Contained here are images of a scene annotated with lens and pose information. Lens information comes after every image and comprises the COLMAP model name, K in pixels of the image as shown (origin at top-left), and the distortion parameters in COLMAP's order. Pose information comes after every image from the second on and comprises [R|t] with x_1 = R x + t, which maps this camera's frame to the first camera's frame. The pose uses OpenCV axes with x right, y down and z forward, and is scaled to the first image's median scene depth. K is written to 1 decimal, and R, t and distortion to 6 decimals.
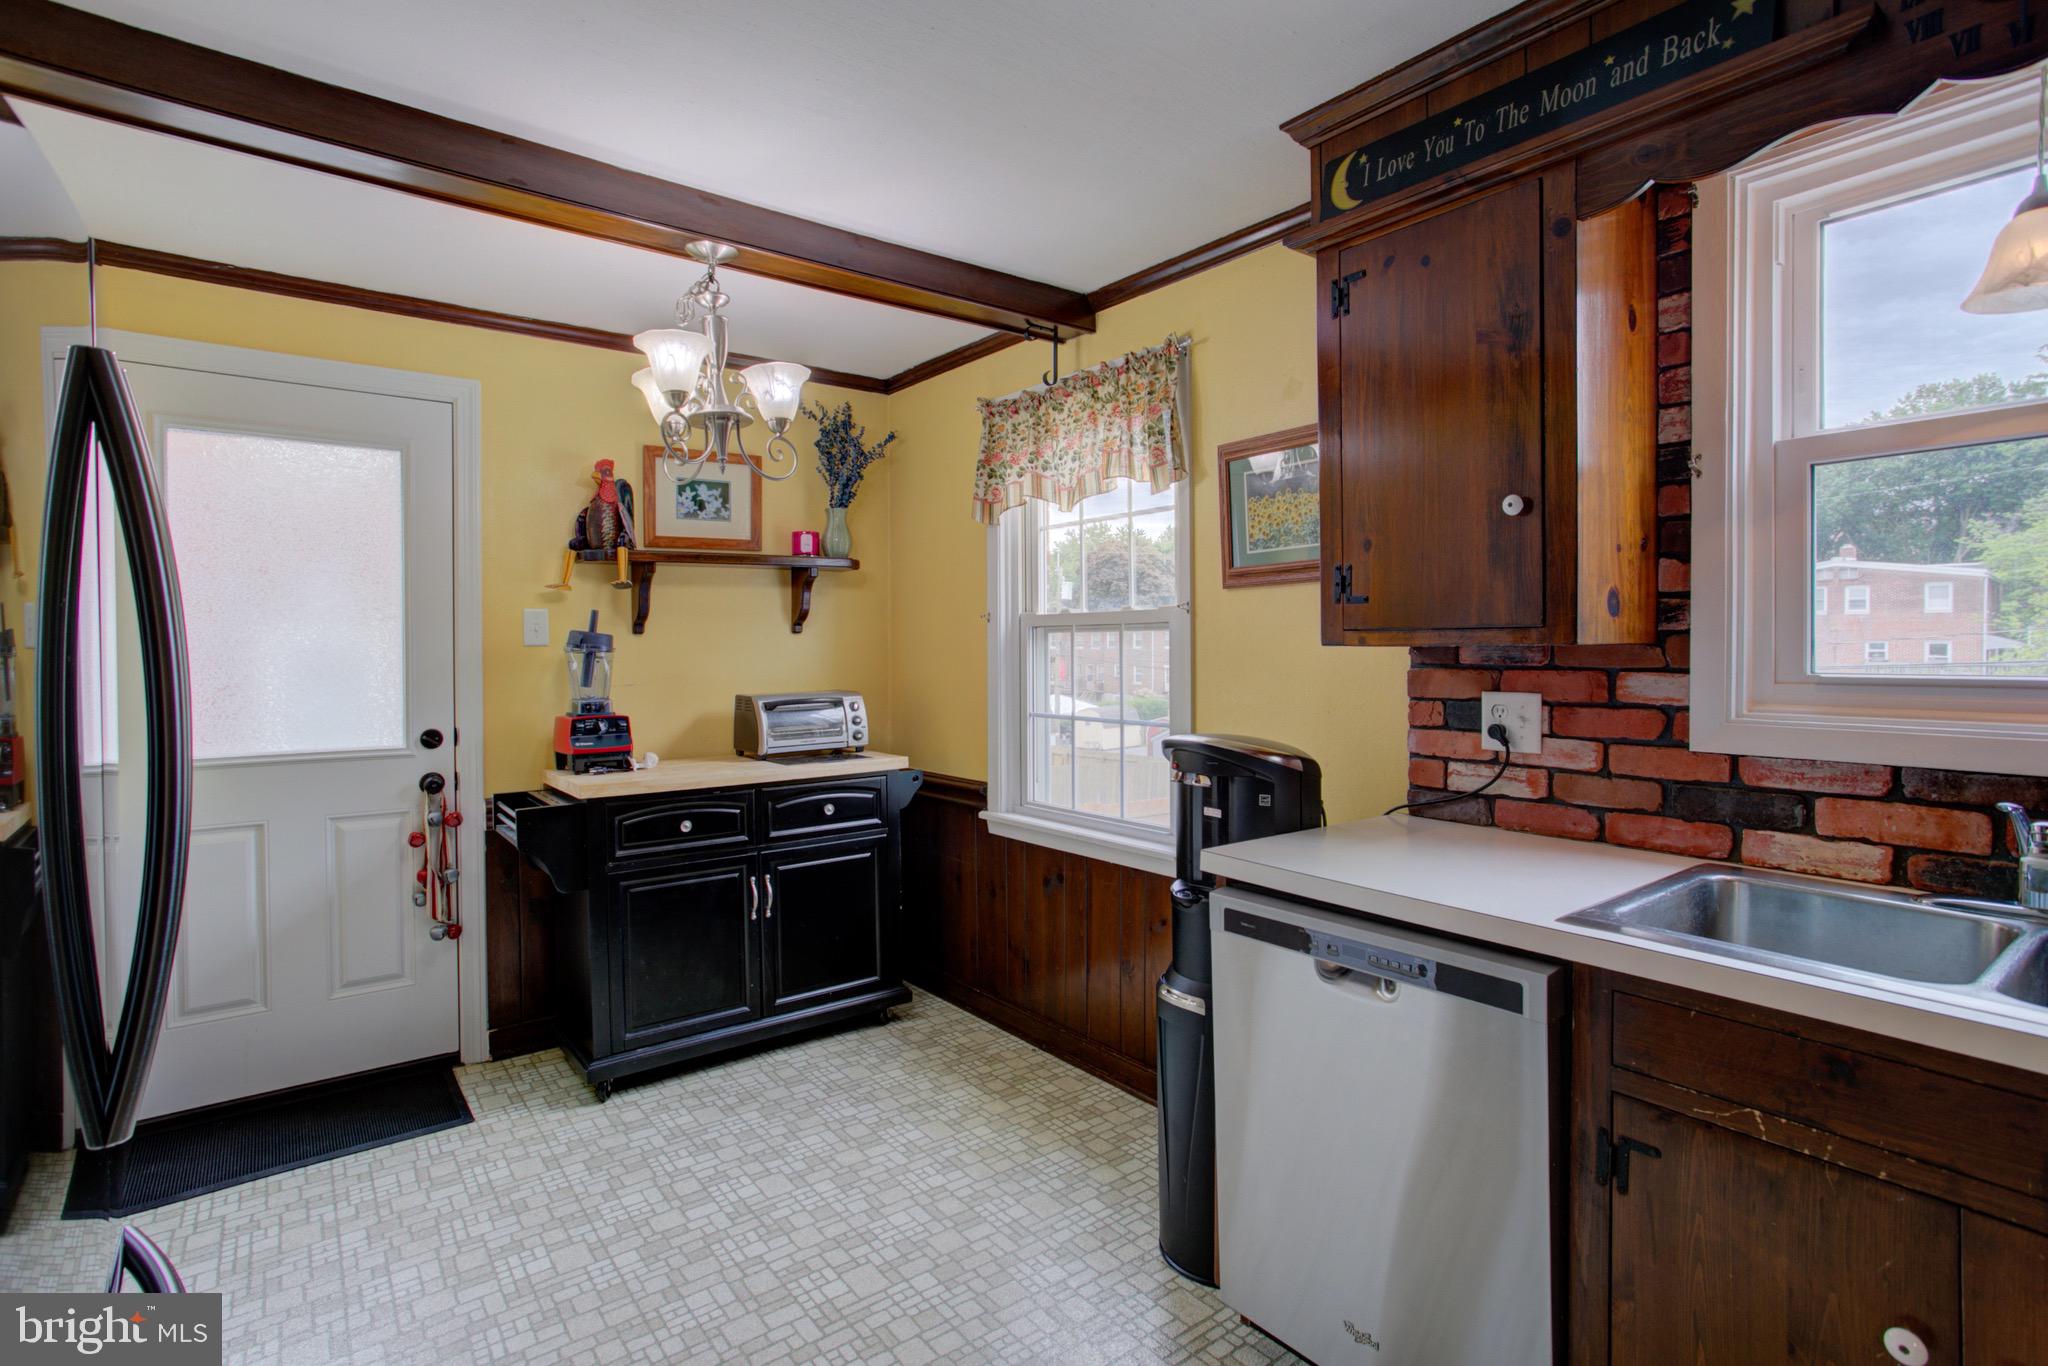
lens RADIAL K [[1006.0, 0, 1025.0], [0, 1006.0, 658.5], [0, 0, 1]] dist [-0.053625, 0.033203]
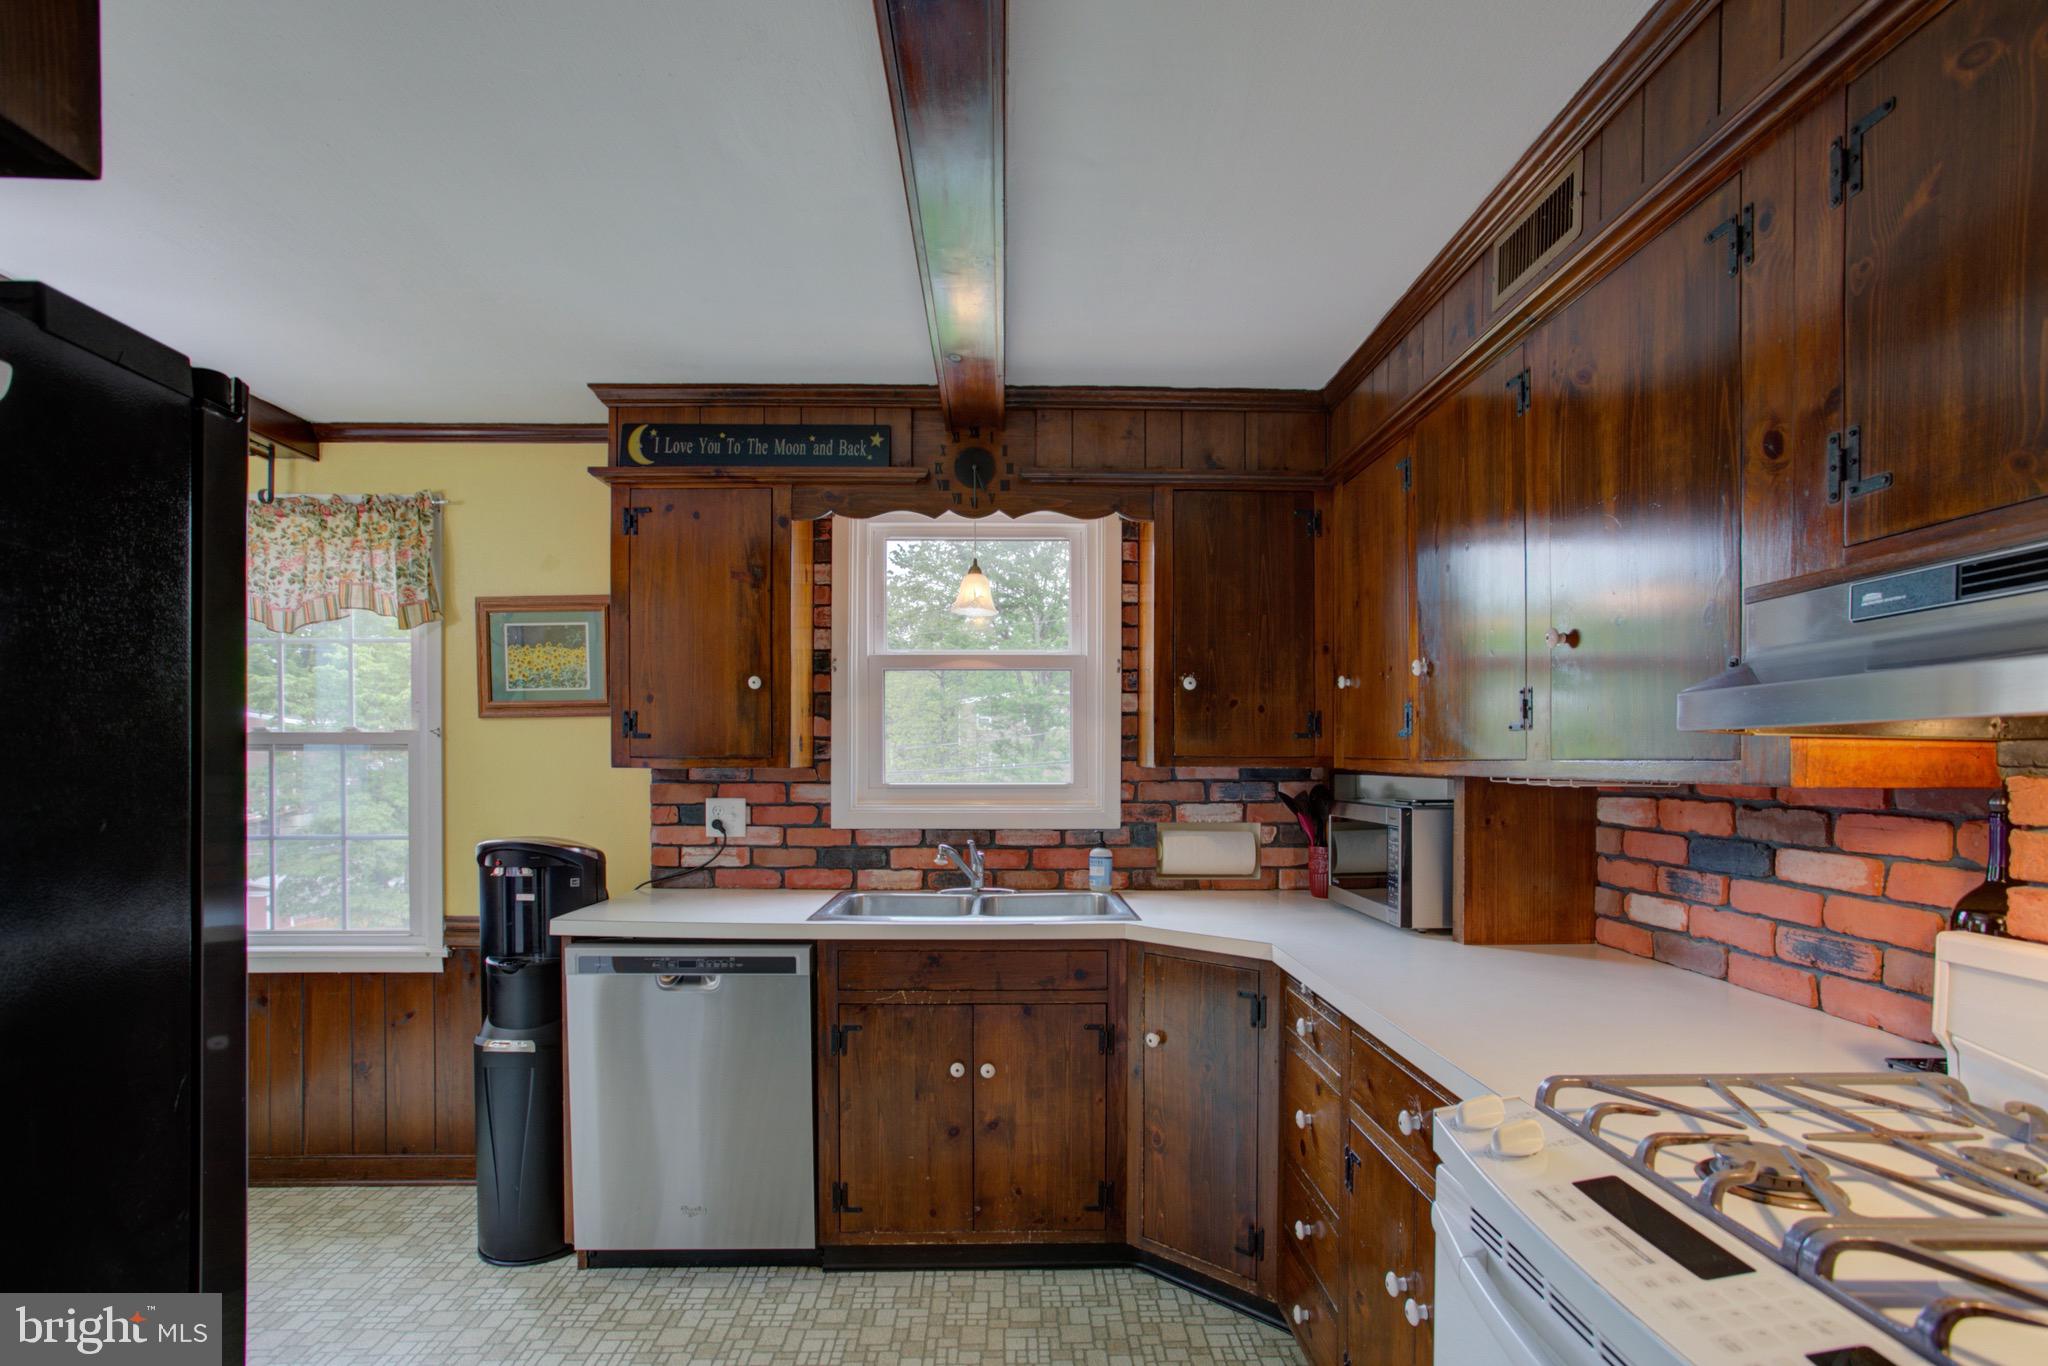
lens RADIAL K [[1004.7, 0, 1027.7], [0, 1004.7, 750.1], [0, 0, 1]] dist [-0.050790, 0.031828]
pose [[0.591130, 0.013191, 0.806469, -0.488092], [0.005498, 0.999777, -0.020382, -0.005964], [-0.806558, 0.016483, 0.590925, -0.286984]]
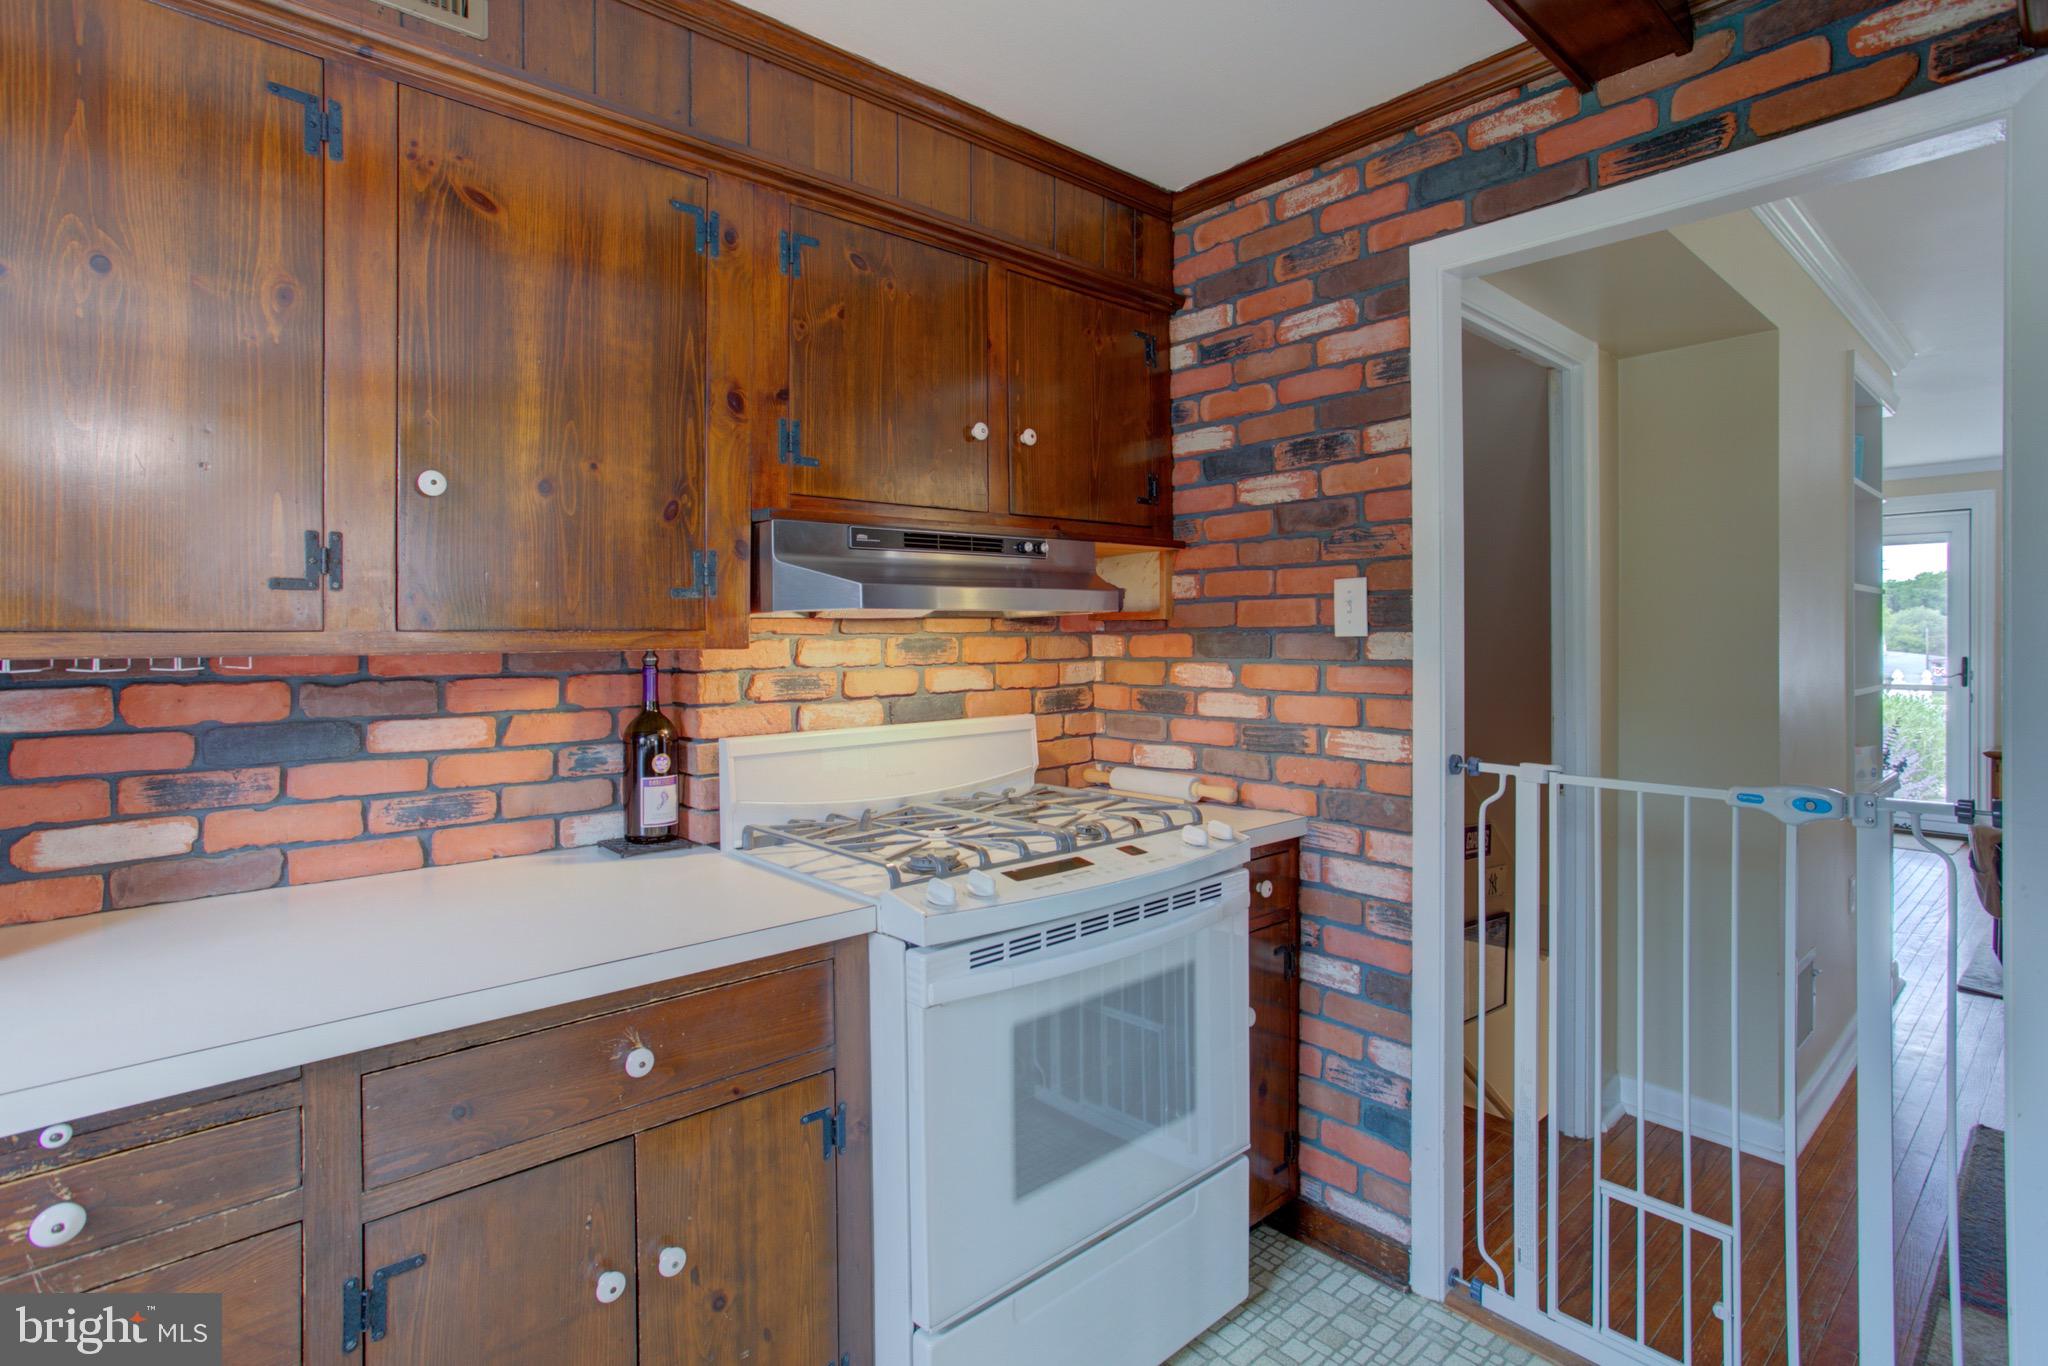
lens RADIAL K [[1007.4, 0, 1021.9], [0, 1007.4, 635.4], [0, 0, 1]] dist [-0.056248, 0.032764]
pose [[-0.997592, 0.011846, -0.068340, 0.084900], [0.011046, 0.999866, 0.012078, -0.012916], [0.068474, 0.011294, -0.997589, 0.563003]]
